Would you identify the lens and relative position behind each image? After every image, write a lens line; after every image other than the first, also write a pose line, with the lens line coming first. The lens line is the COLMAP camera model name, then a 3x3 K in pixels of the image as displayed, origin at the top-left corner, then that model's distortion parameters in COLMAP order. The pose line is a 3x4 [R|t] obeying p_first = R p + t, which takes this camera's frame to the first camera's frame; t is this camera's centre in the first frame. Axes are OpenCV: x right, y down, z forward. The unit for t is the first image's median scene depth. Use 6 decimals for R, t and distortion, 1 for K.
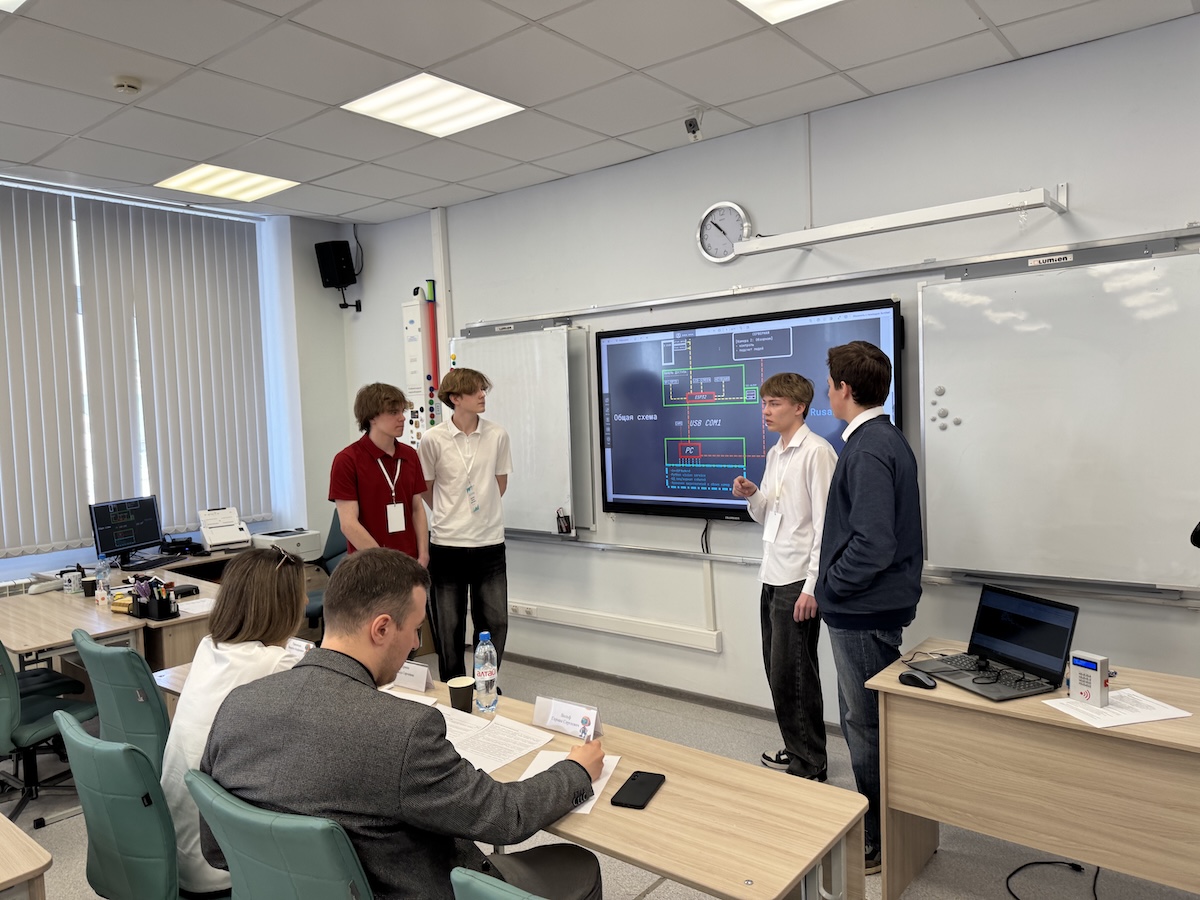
lens RADIAL K [[835.7, 0, 604.9], [0, 835.7, 443.0], [0, 0, 1]] dist [0.157944, -0.300530]
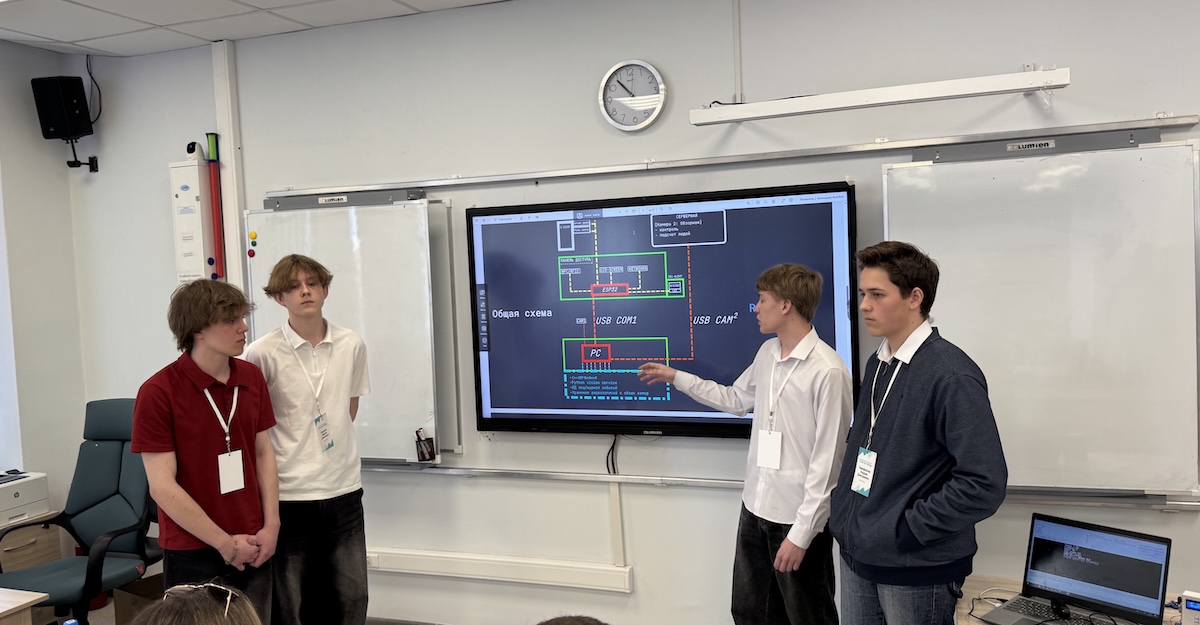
lens RADIAL K [[846.5, 0, 602.8], [0, 846.5, 301.7], [0, 0, 1]] dist [0.122999, -0.183370]
pose [[0.945909, -0.017241, 0.323975, -0.163554], [0.021686, 0.999714, -0.010114, -0.033571], [-0.323707, 0.016593, 0.946012, 0.196766]]
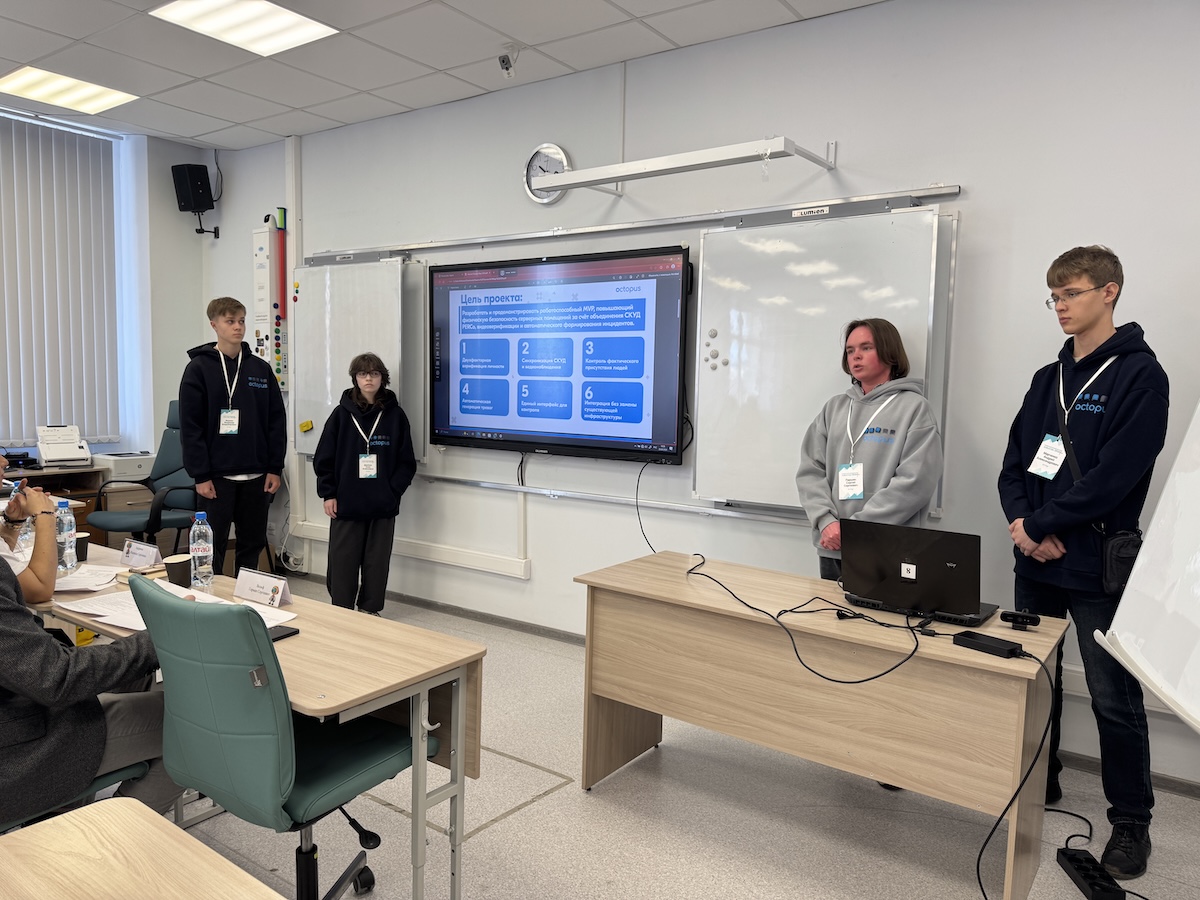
lens RADIAL K [[835.4, 0, 600.0], [0, 835.4, 450.0], [0, 0, 1]] dist [0.087259, -0.102980]
pose [[0.996601, 0.053012, 0.063053, 0.152523], [-0.055409, 0.997782, 0.036892, 0.043738], [-0.060958, -0.040261, 0.997328, -0.042193]]
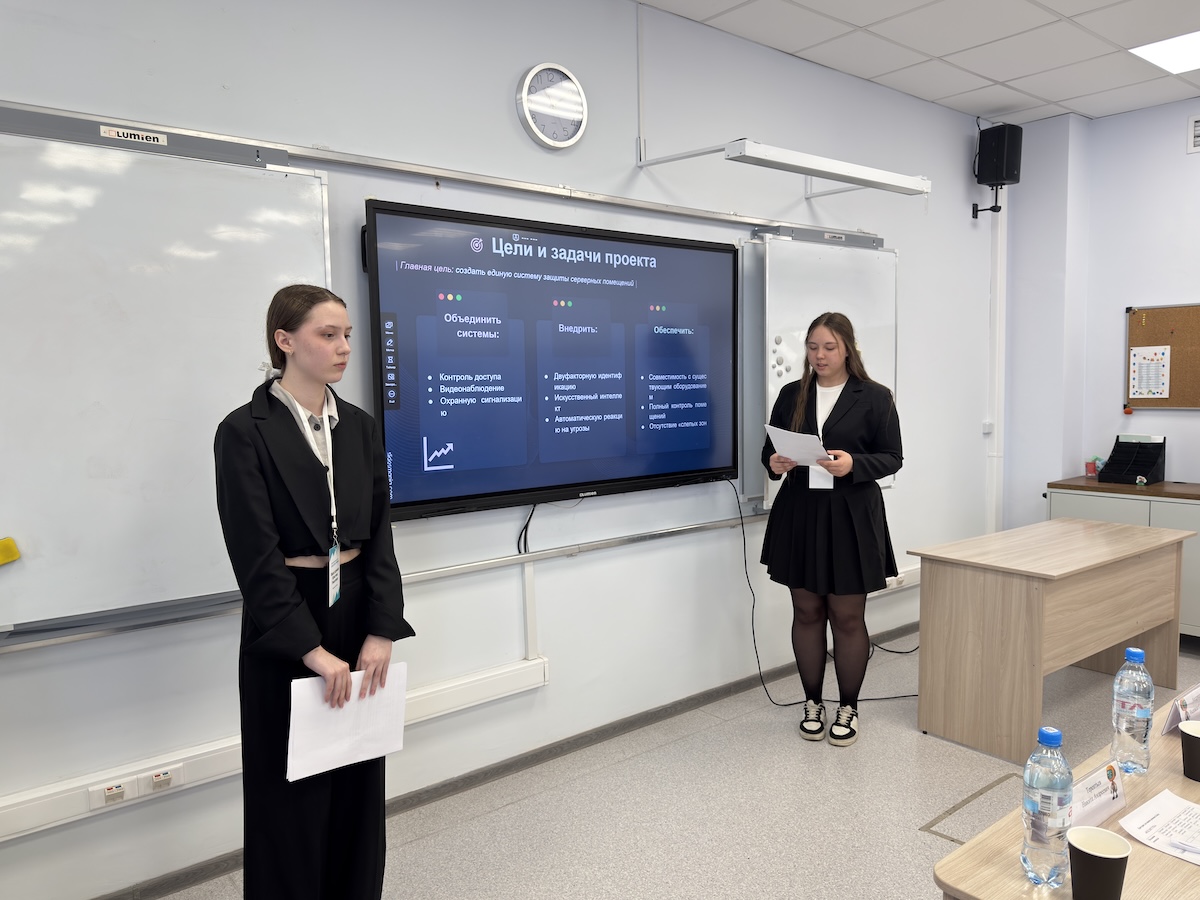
lens RADIAL K [[888.1, 0, 600.0], [0, 888.1, 450.0], [0, 0, 1]] dist [0.030058, -0.005742]
pose [[0.194023, -0.049499, 0.979747, -0.603276], [0.048903, 0.997973, 0.040735, 0.016853], [-0.979777, 0.040009, 0.196051, 0.797029]]
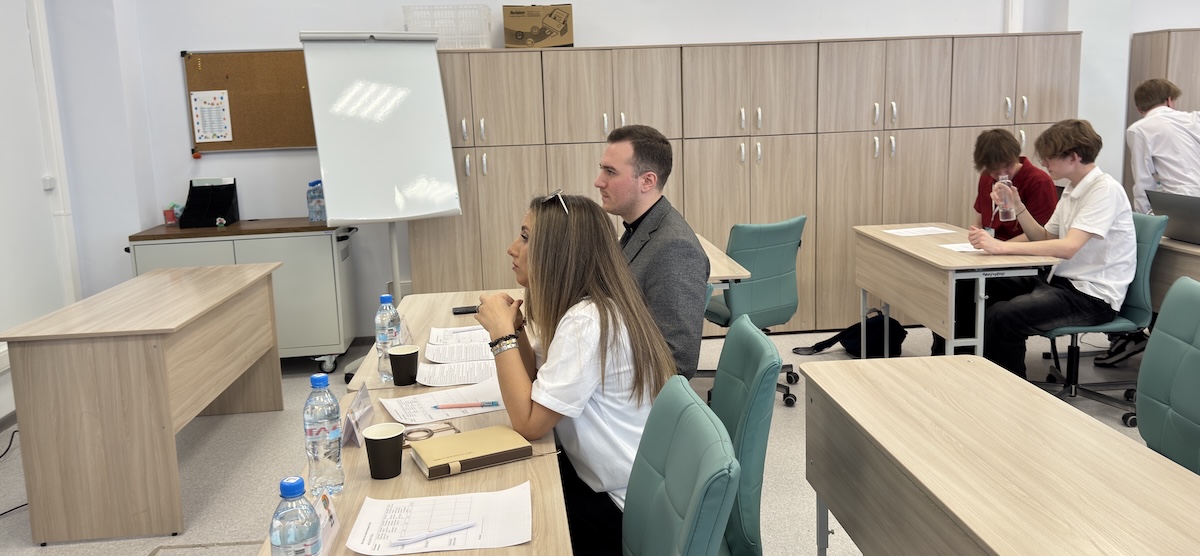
lens RADIAL K [[901.7, 0, 600.9], [0, 901.7, 243.2], [0, 0, 1]] dist [0.006494, 0.003663]
pose [[-0.717482, -0.044253, 0.695170, -0.536182], [0.088606, 0.984075, 0.154094, 0.024583], [-0.690919, 0.172156, -0.702135, 0.832756]]
